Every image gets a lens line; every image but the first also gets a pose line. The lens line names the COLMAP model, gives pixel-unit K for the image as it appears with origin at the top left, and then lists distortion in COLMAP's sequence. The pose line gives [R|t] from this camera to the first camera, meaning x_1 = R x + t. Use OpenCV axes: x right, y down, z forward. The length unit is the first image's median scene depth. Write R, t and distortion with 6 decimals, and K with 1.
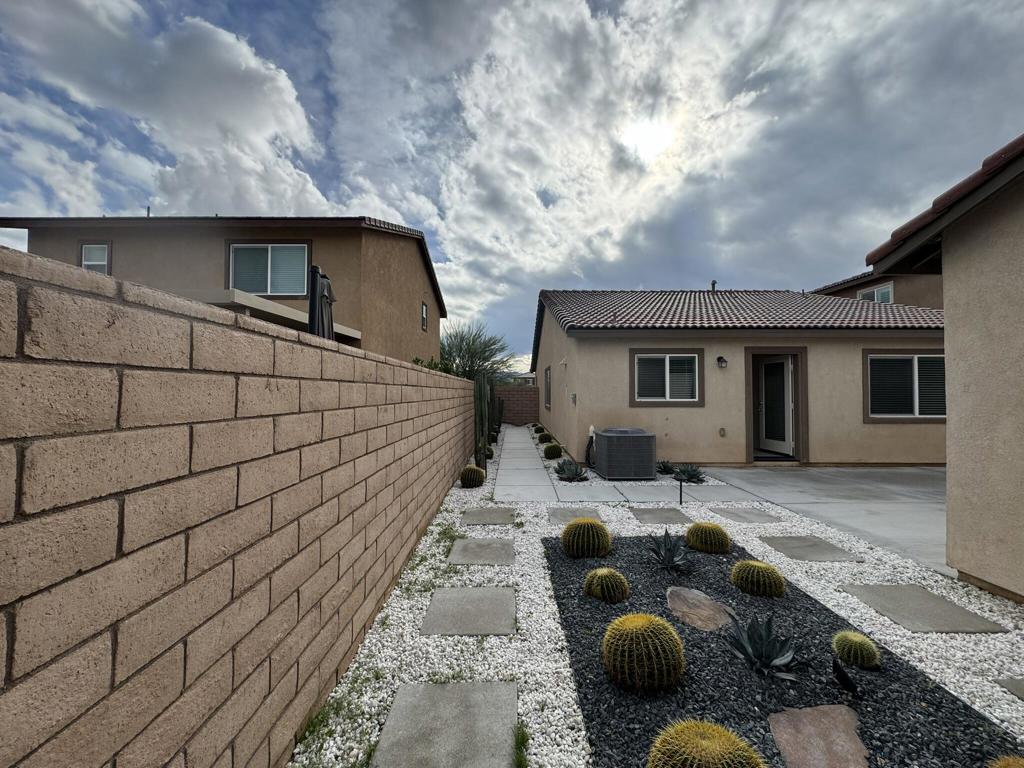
lens RADIAL K [[409.1, 0, 512.9], [0, 409.1, 382.6], [0, 0, 1]] dist [-0.001561, -0.000027]
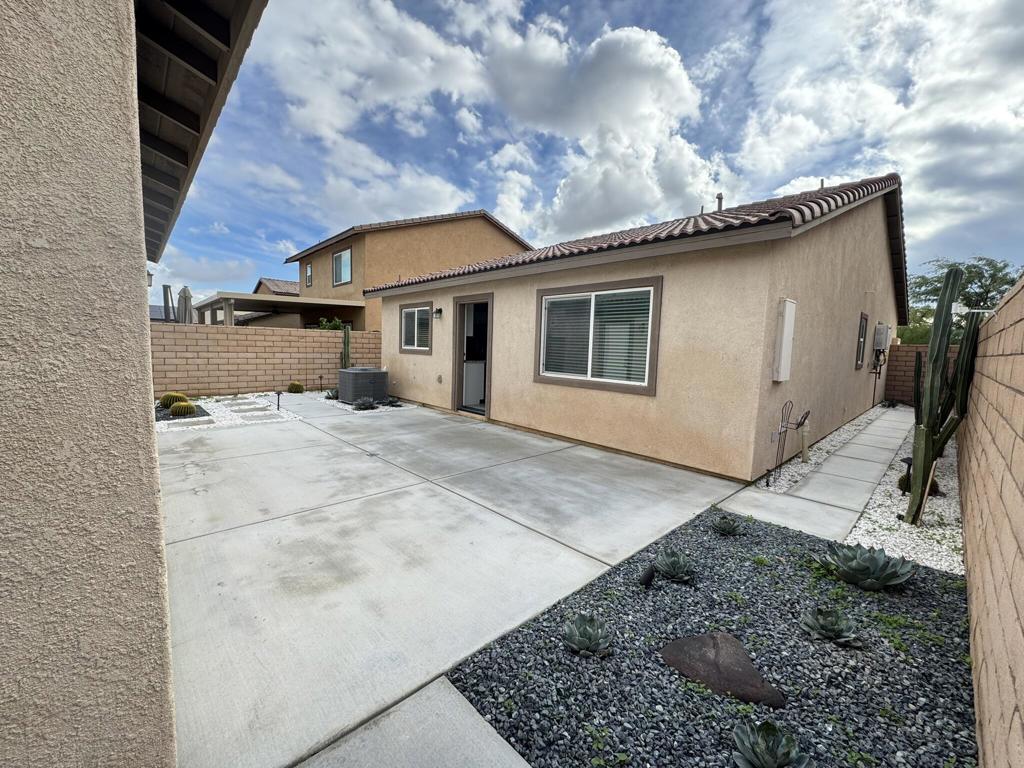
lens RADIAL K [[409.1, 0, 512.4], [0, 409.1, 383.7], [0, 0, 1]] dist [-0.001561, -0.000027]
pose [[0.683355, 0.085417, -0.725072, 1.424743], [-0.014461, 0.994521, 0.103531, 0.018667], [0.729943, -0.060263, 0.680847, 0.402145]]
